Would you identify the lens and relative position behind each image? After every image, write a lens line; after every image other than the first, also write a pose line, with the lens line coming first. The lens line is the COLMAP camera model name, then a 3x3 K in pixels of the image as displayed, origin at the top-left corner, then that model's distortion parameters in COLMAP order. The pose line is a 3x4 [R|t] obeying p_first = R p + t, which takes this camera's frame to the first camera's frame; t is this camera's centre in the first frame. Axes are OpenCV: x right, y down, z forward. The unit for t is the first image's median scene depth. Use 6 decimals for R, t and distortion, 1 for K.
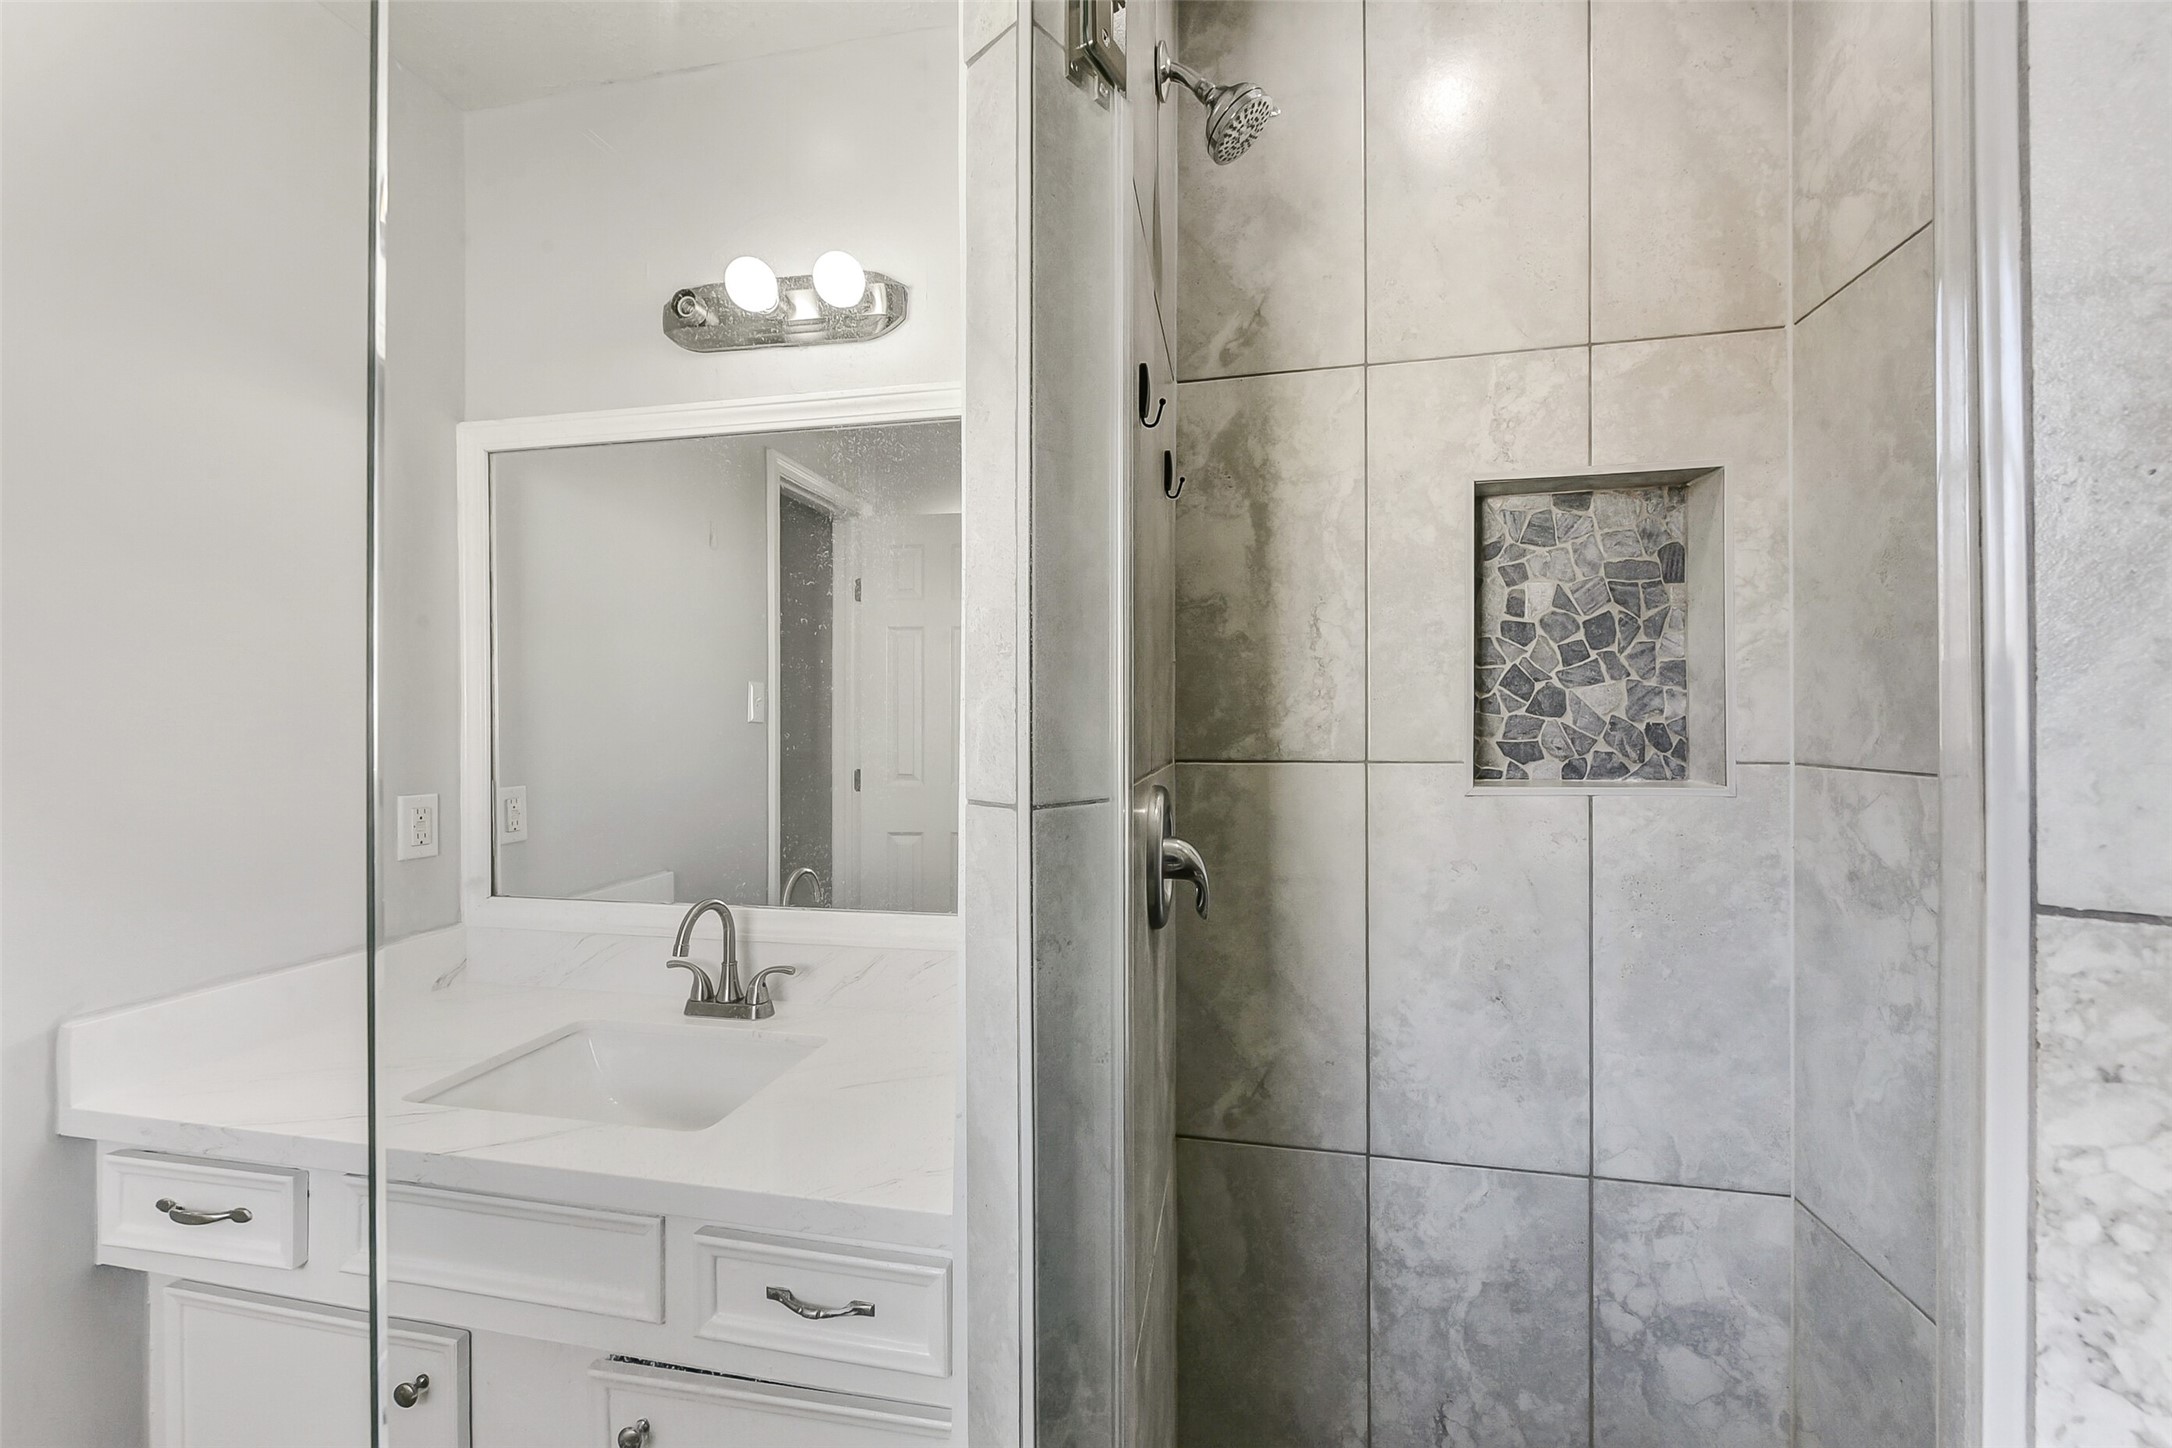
lens RADIAL K [[866.1, 0, 1082.0], [0, 866.1, 717.2], [0, 0, 1]] dist [0.002630, -0.000460]
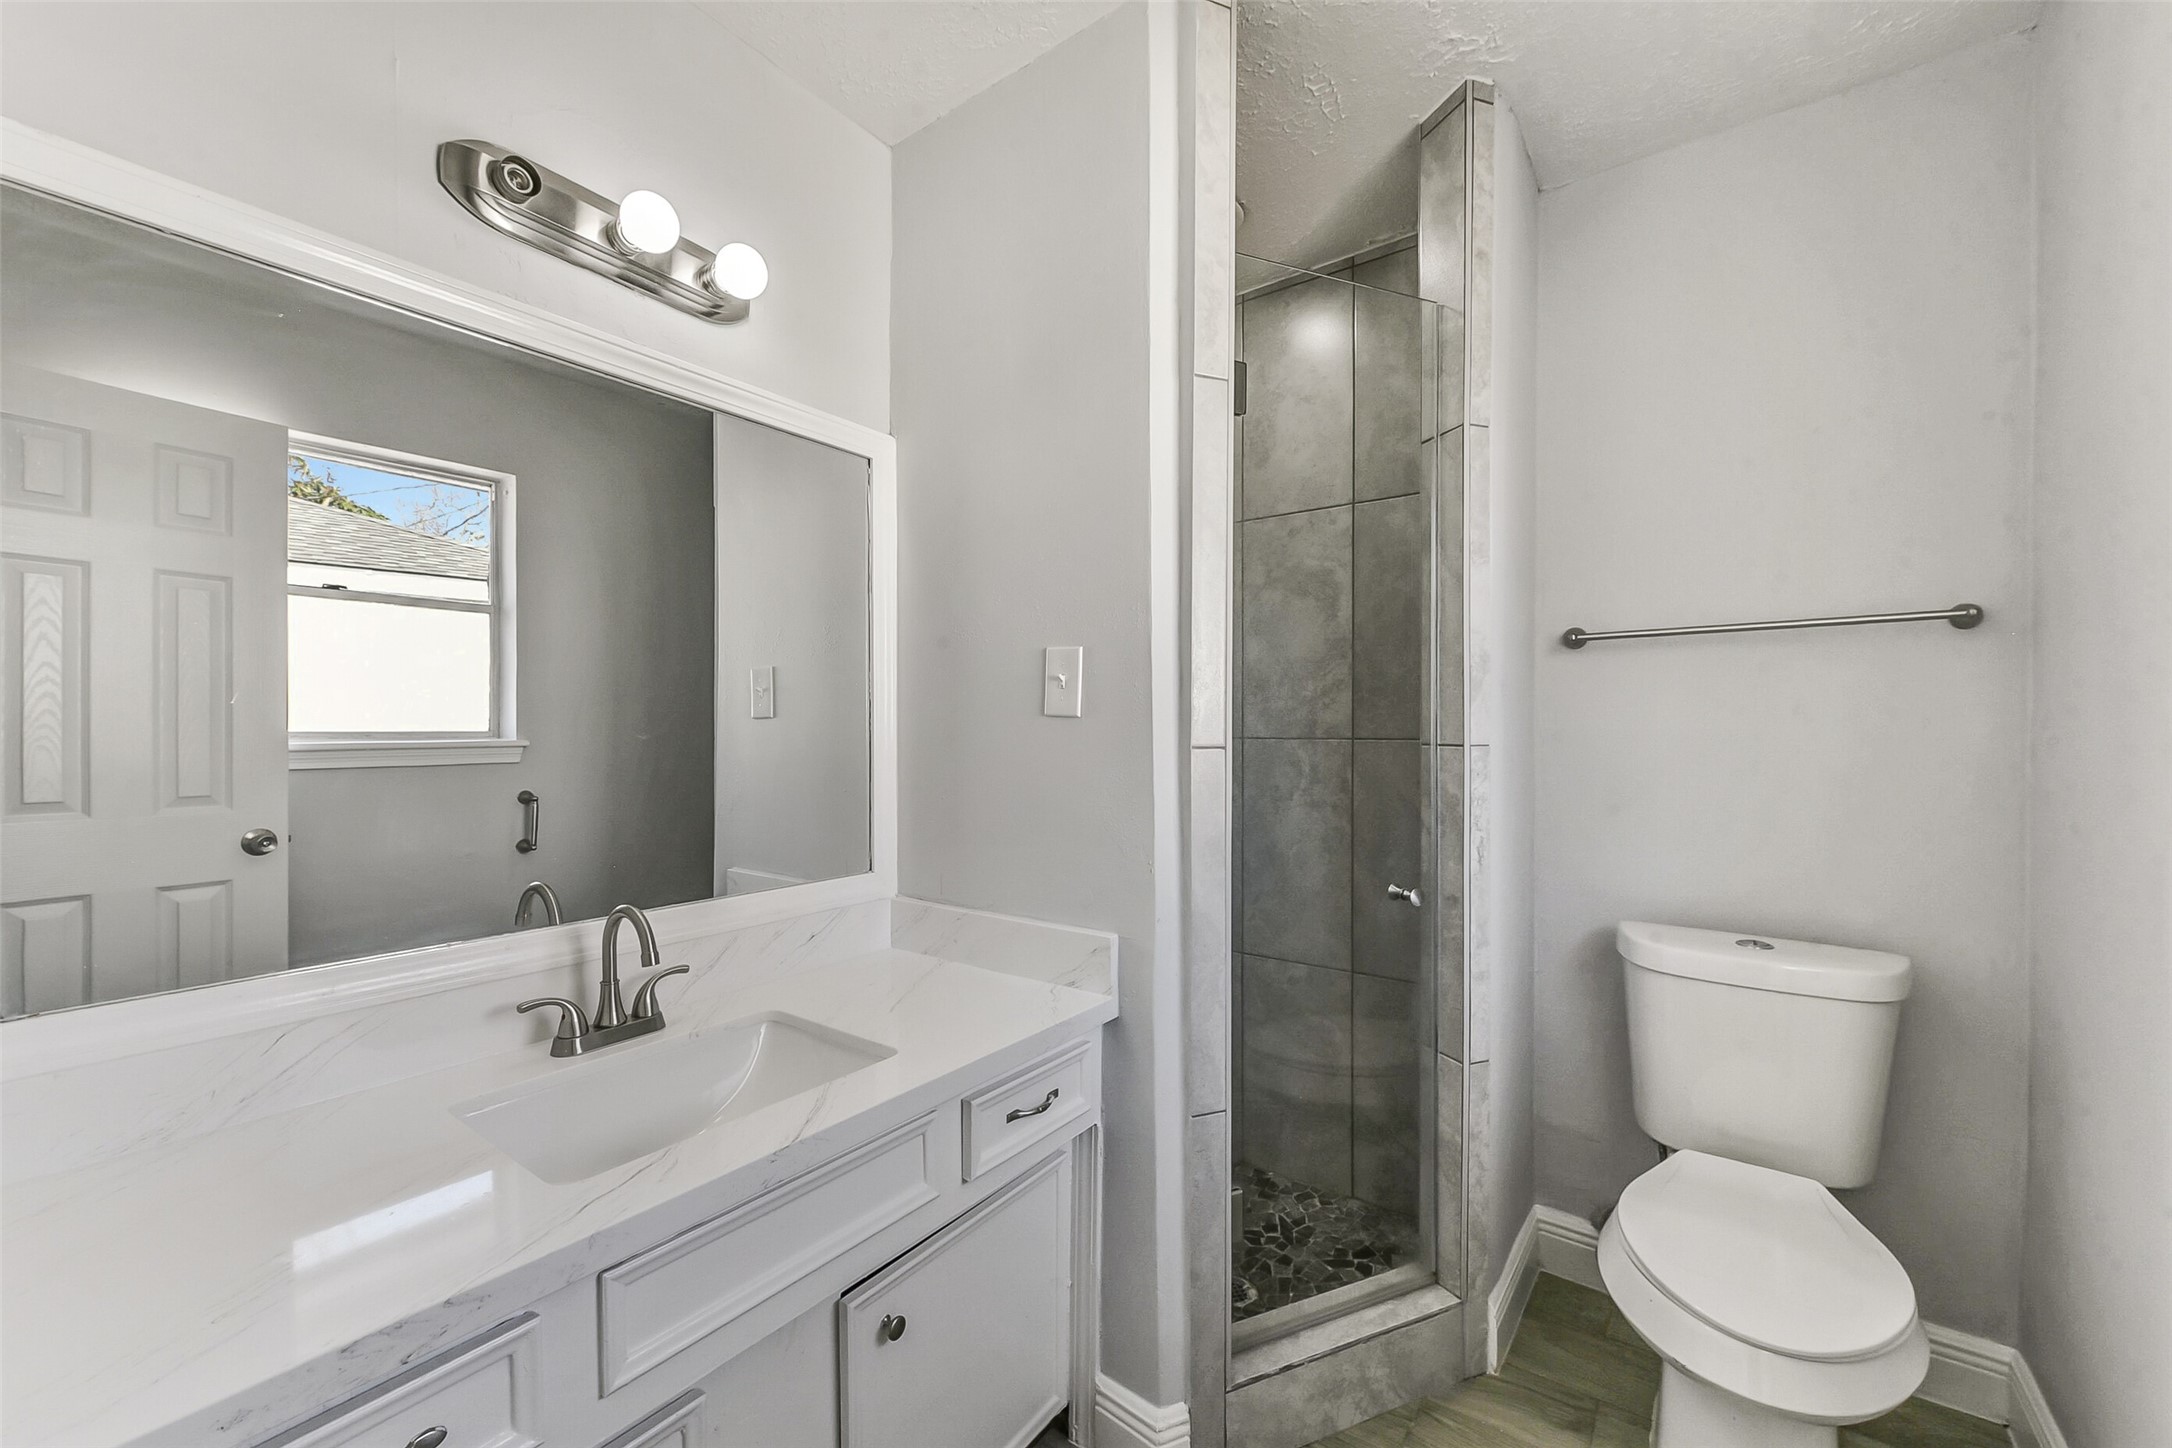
lens RADIAL K [[866.1, 0, 1081.6], [0, 866.1, 730.6], [0, 0, 1]] dist [0.002630, -0.000460]
pose [[0.404086, 0.001175, 0.914720, -1.076780], [-0.005912, 0.999982, 0.001327, 0.030126], [-0.914702, -0.005944, 0.404085, 0.232505]]
